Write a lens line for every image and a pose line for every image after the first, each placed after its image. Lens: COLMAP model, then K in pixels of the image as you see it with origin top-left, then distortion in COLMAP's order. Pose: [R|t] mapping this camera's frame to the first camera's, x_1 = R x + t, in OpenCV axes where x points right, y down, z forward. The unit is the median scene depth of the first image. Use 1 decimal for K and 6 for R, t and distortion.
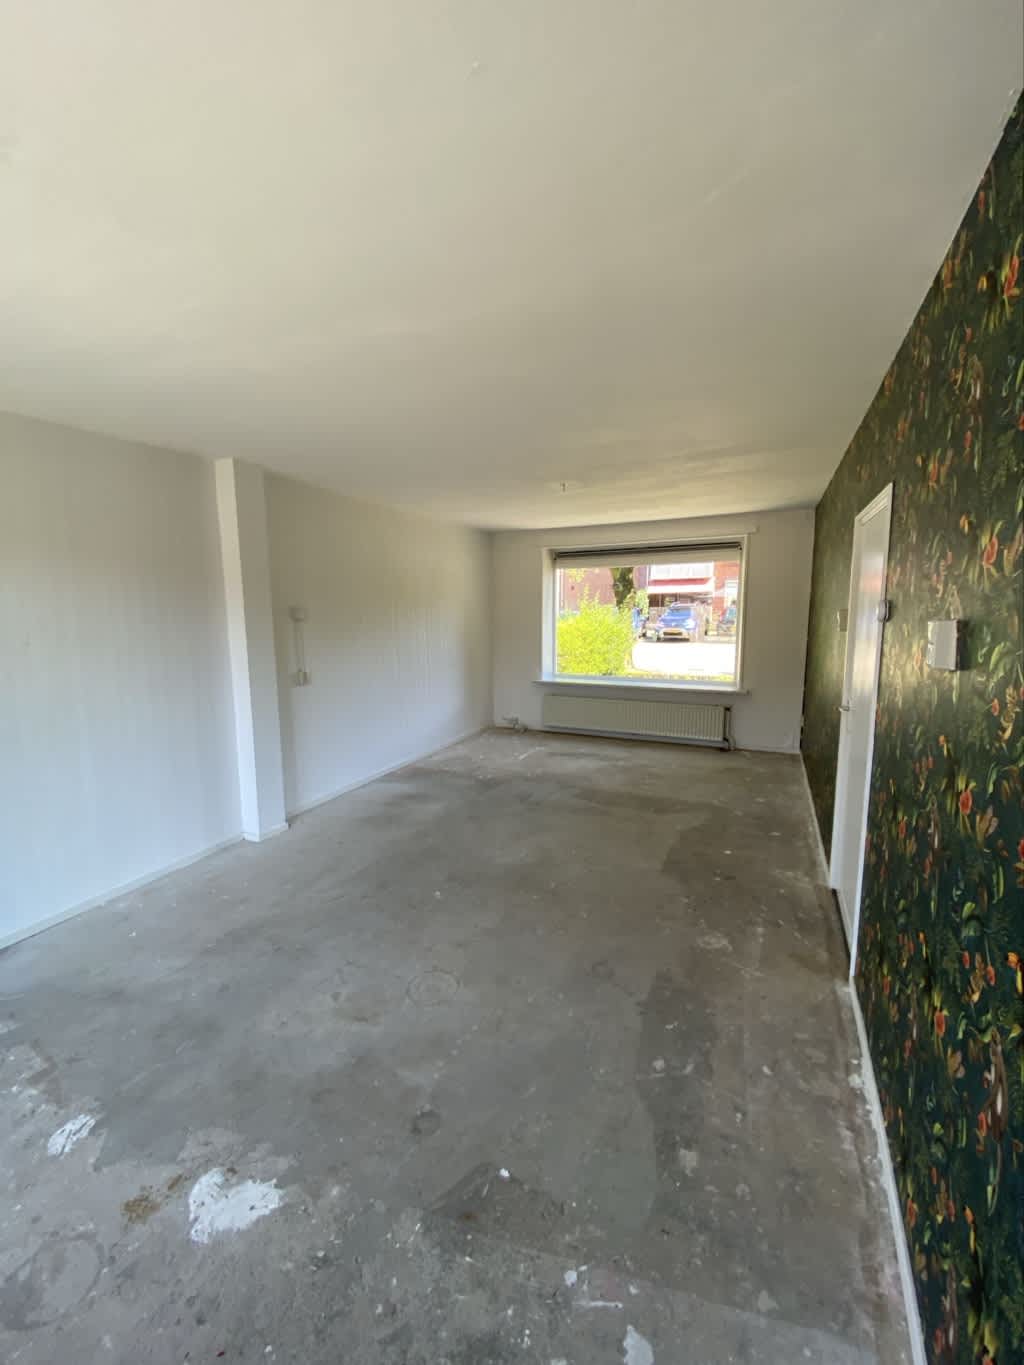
lens RADIAL K [[548.8, 0, 510.5], [0, 548.8, 680.9], [0, 0, 1]] dist [-0.000507, -0.000023]
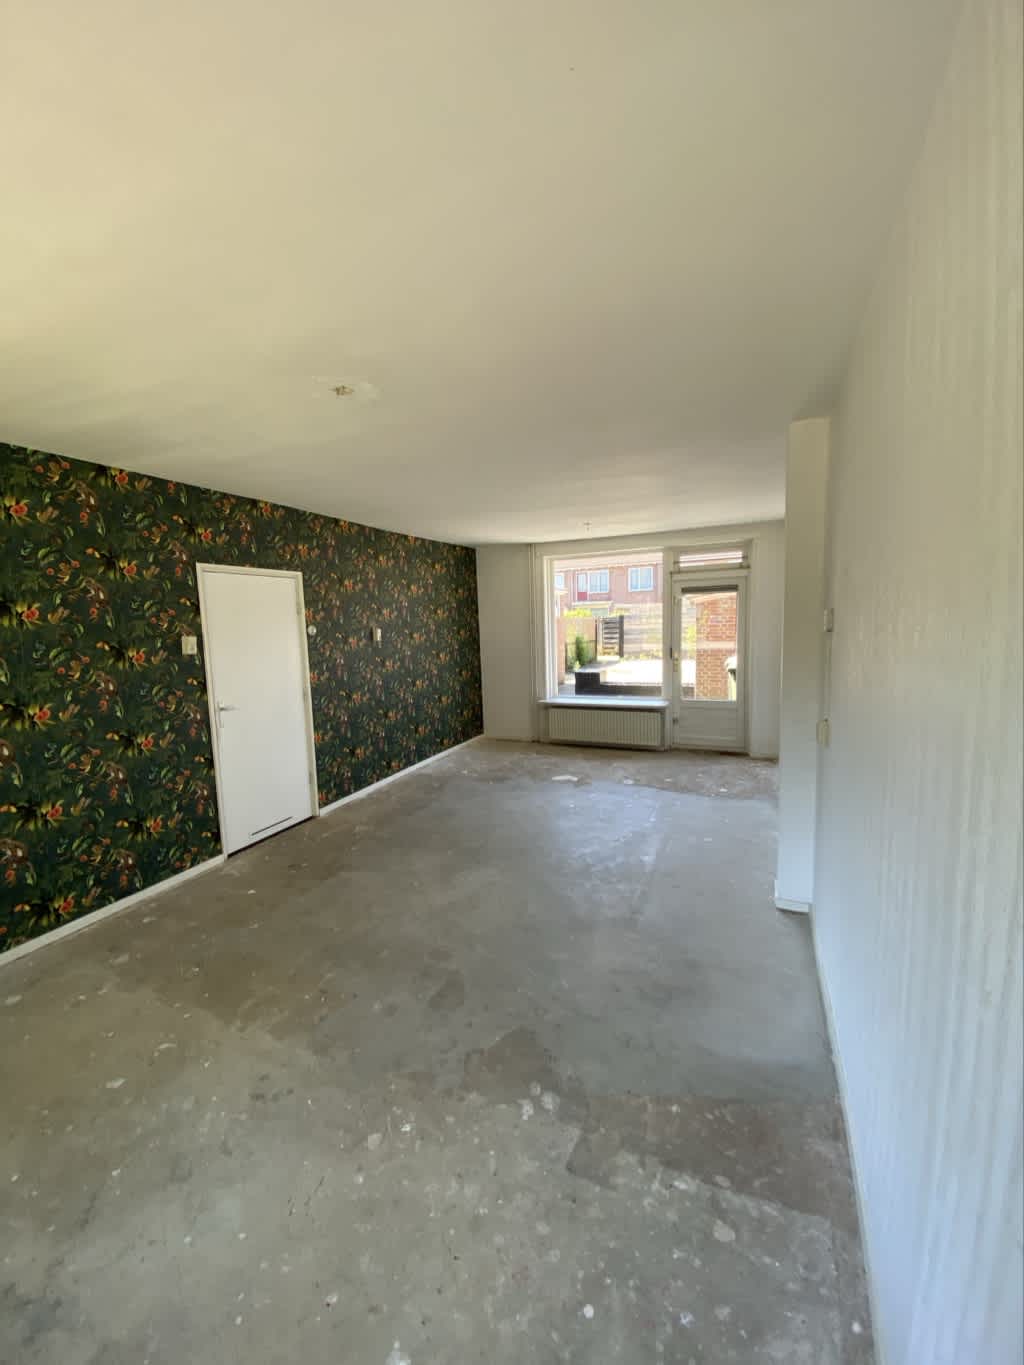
lens RADIAL K [[548.8, 0, 512.6], [0, 548.8, 680.4], [0, 0, 1]] dist [-0.000507, -0.000023]
pose [[-0.998850, 0.045445, -0.015269, -0.046885], [0.040386, 0.969235, 0.242802, -0.220378], [0.025834, 0.241906, -0.969956, 1.612803]]
